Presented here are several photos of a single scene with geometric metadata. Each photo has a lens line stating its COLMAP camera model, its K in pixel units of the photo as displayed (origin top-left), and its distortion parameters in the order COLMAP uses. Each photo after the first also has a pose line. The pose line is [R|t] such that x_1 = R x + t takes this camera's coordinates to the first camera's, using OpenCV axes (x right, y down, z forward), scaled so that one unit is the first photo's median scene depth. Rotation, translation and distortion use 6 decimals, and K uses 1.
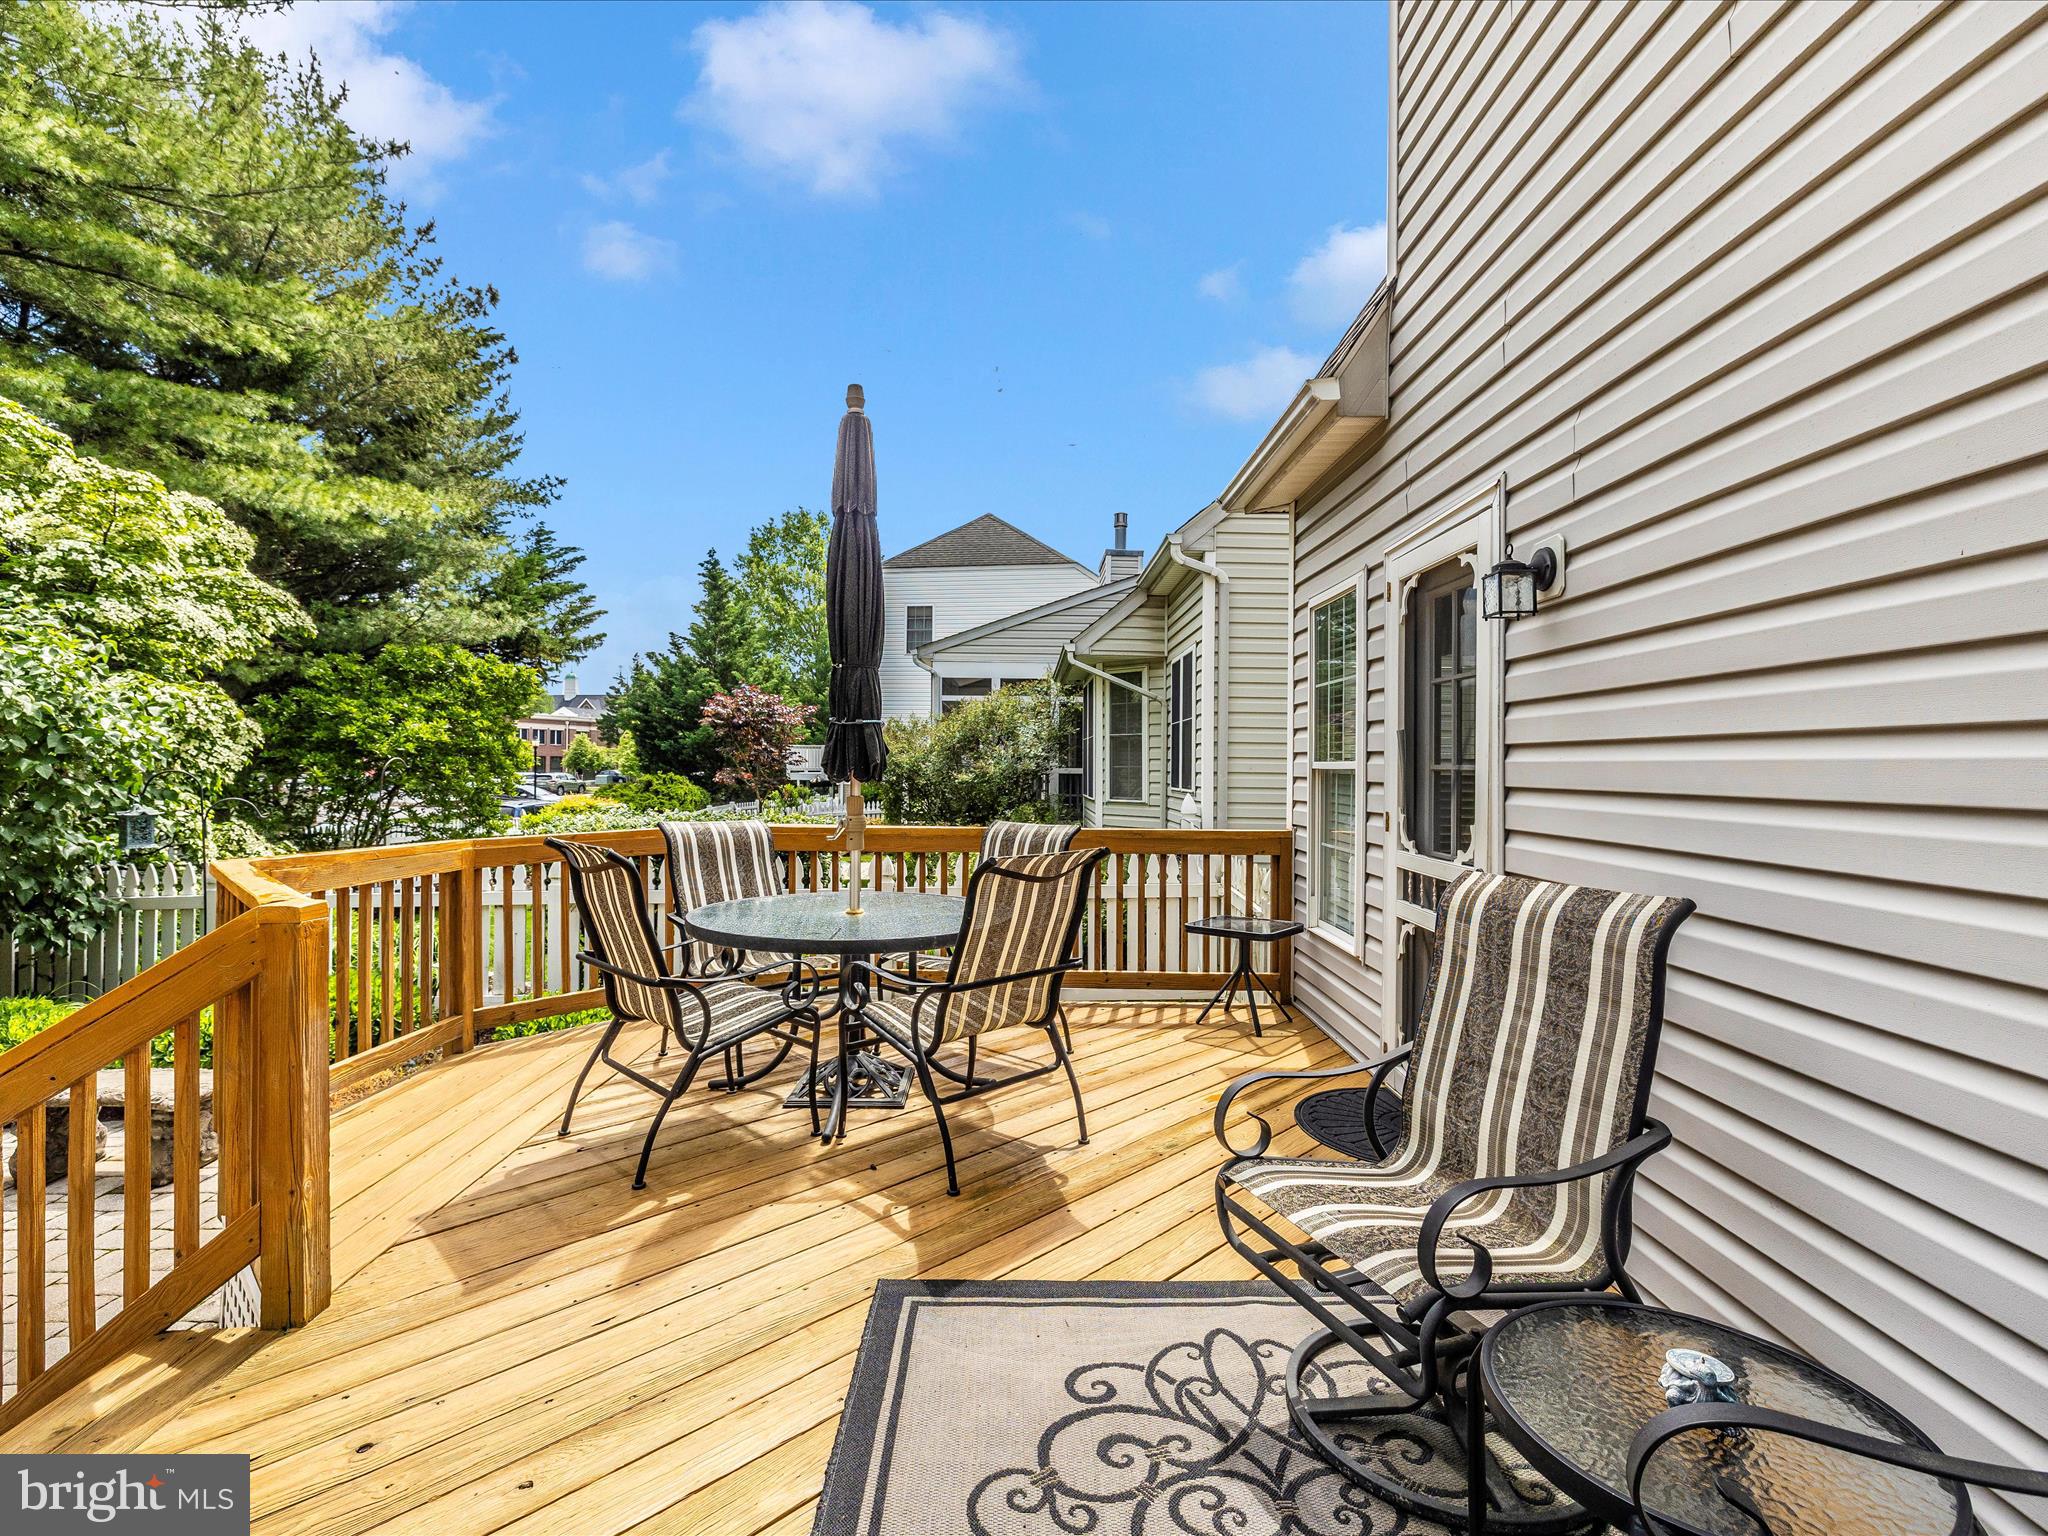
lens RADIAL K [[966.0, 0, 1037.5], [0, 966.0, 750.5], [0, 0, 1]] dist [0.000858, -0.000357]
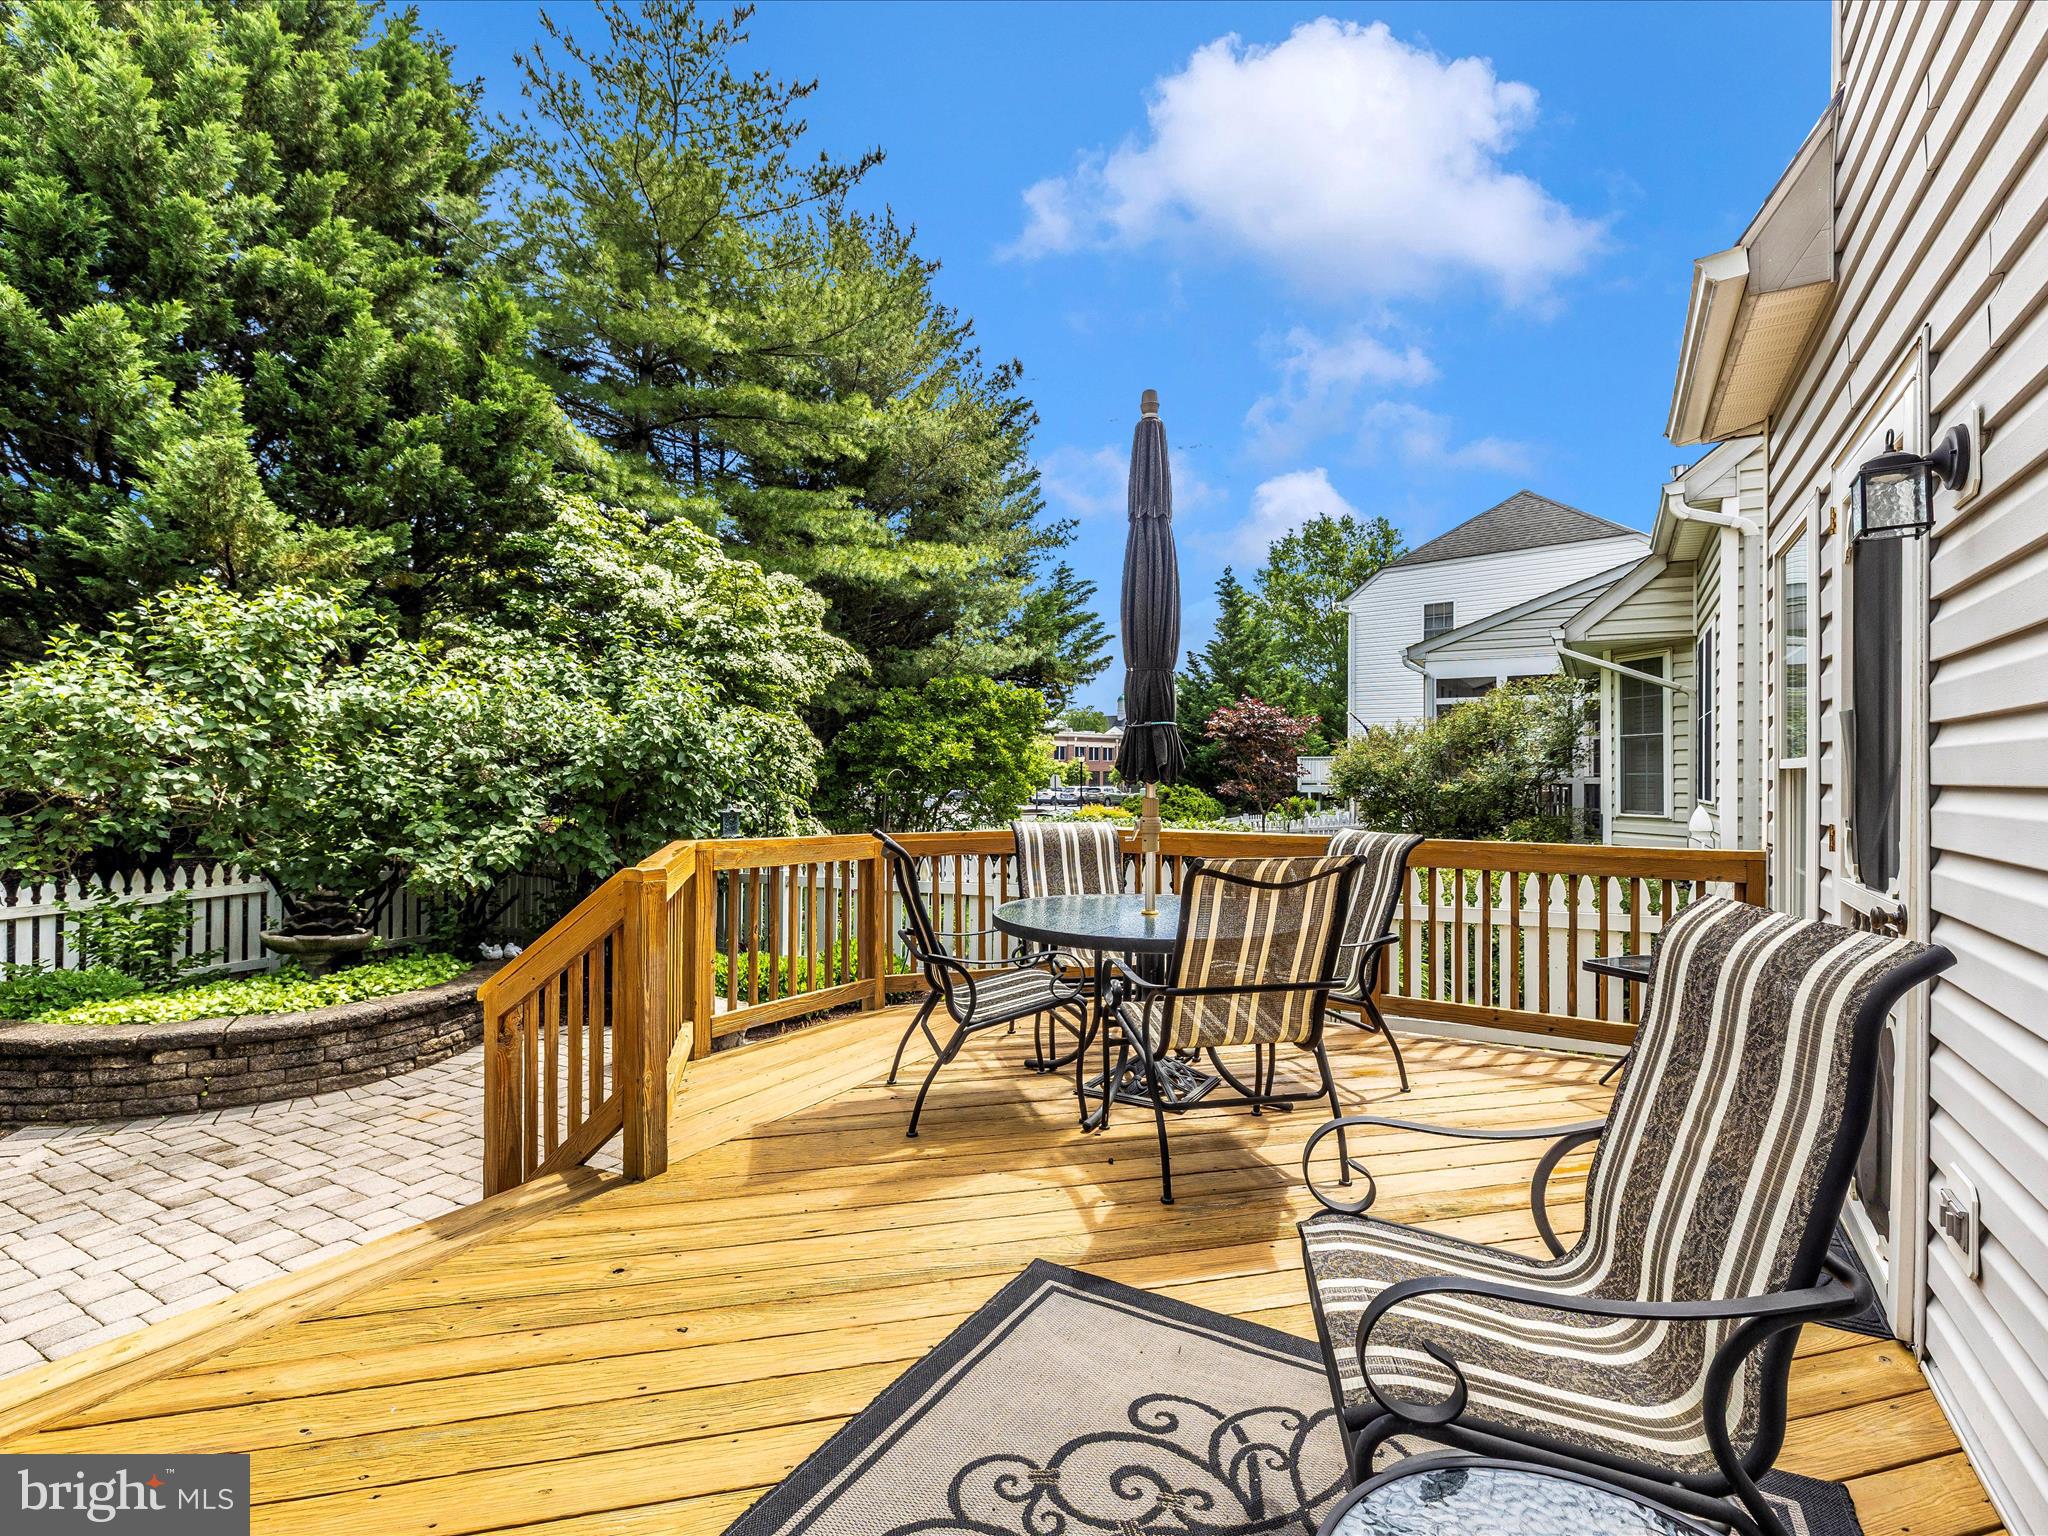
lens RADIAL K [[974.8, 0, 1025.6], [0, 974.8, 763.0], [0, 0, 1]] dist [0.000002, 0.000327]
pose [[0.855061, -0.012056, -0.518388, 0.096897], [0.011713, 0.999924, -0.003935, 0.005556], [0.518396, -0.002707, 0.855137, 0.026931]]
